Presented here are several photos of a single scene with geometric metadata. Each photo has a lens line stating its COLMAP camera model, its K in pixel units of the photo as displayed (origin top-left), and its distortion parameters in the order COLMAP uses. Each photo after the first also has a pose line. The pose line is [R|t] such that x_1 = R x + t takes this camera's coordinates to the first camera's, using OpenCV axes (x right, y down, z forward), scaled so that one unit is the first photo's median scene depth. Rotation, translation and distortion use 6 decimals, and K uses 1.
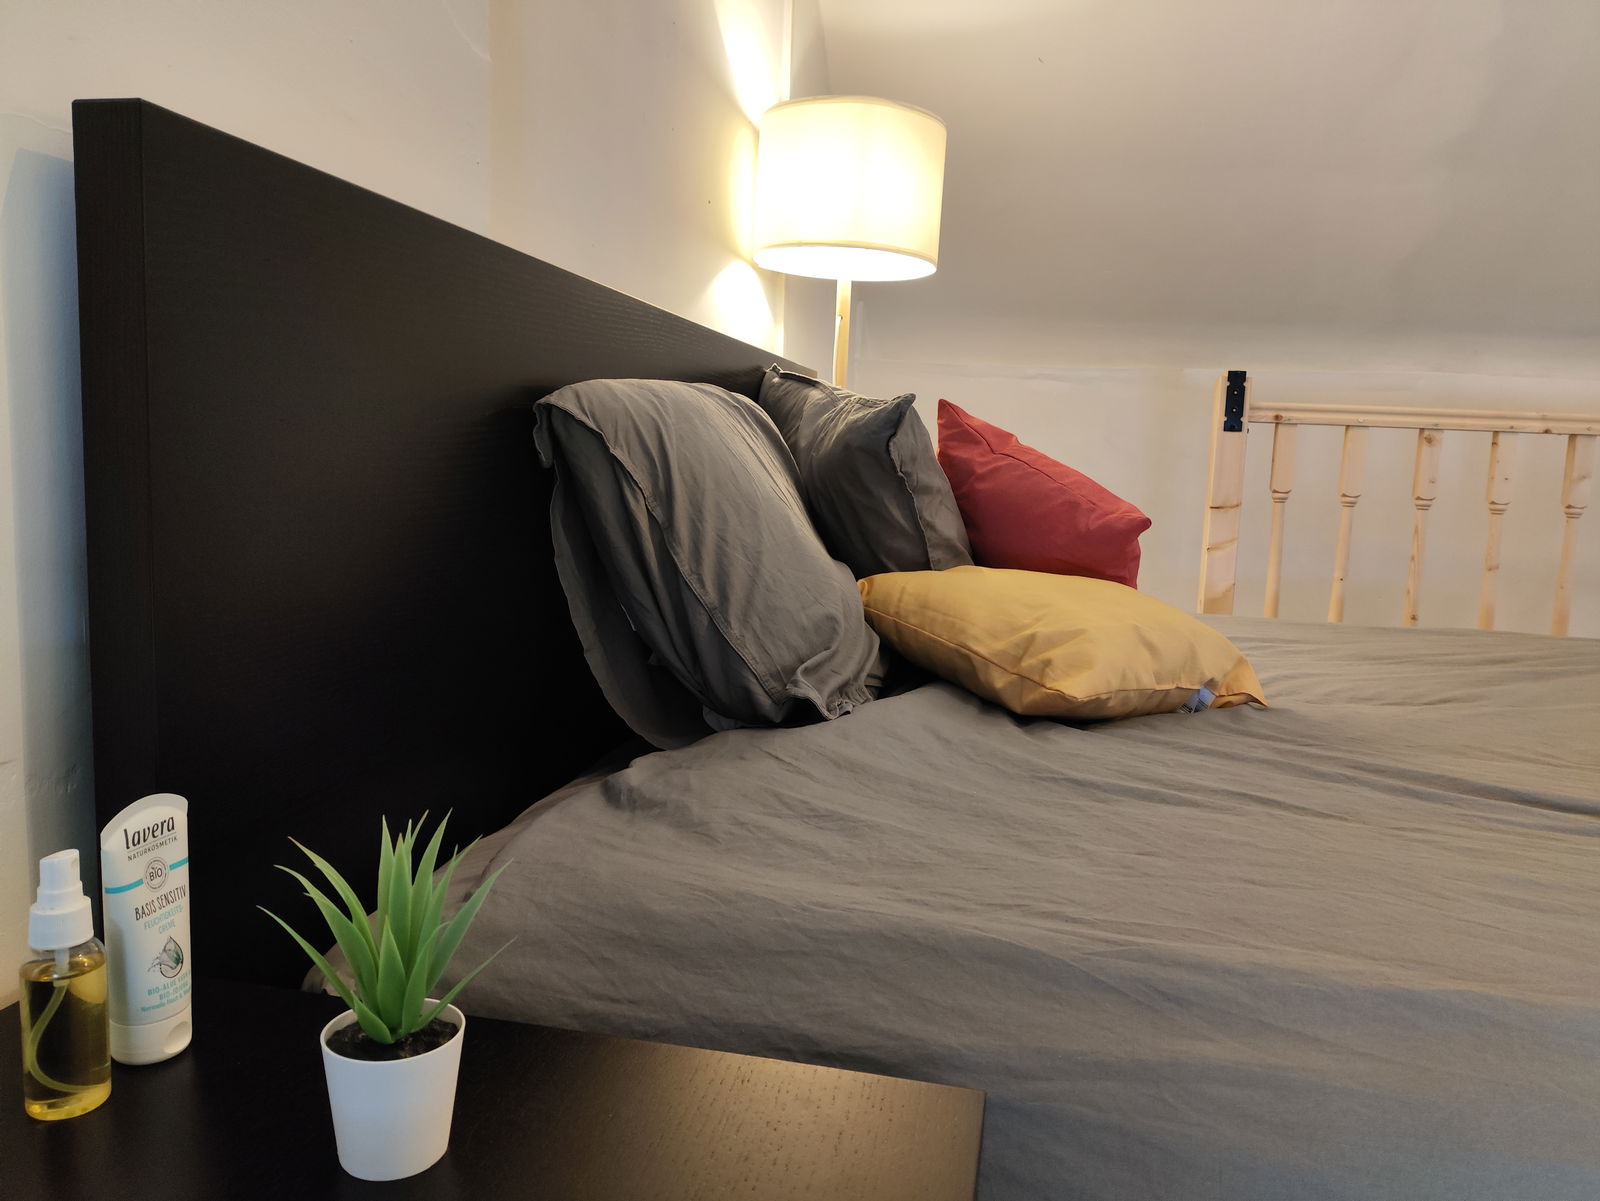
lens RADIAL K [[1181.4, 0, 800.0], [0, 1181.4, 600.5], [0, 0, 1]] dist [0.117978, -0.166141]
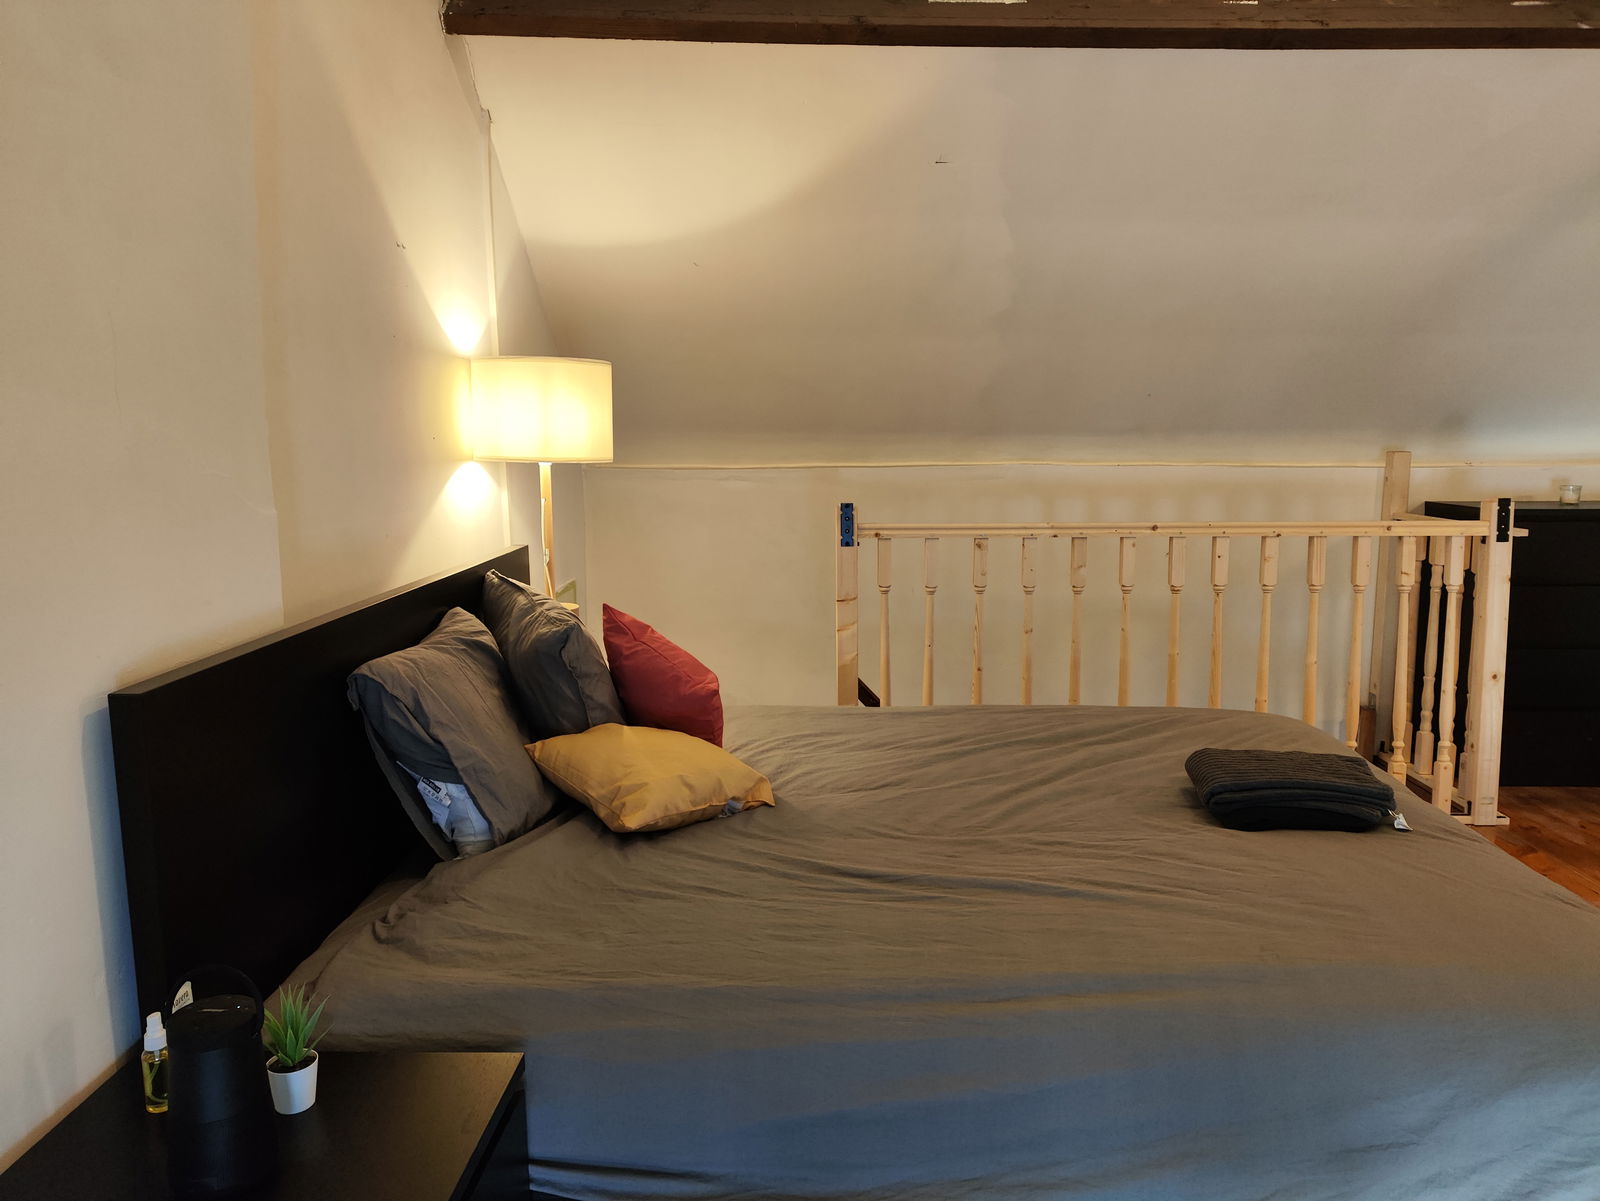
lens RADIAL K [[1181.4, 0, 800.0], [0, 1181.4, 600.5], [0, 0, 1]] dist [0.117978, -0.166141]
pose [[0.984114, -0.071058, 0.162696, 0.155582], [0.065987, 0.997157, 0.036371, -0.259269], [-0.164818, -0.025057, 0.986006, -0.680841]]
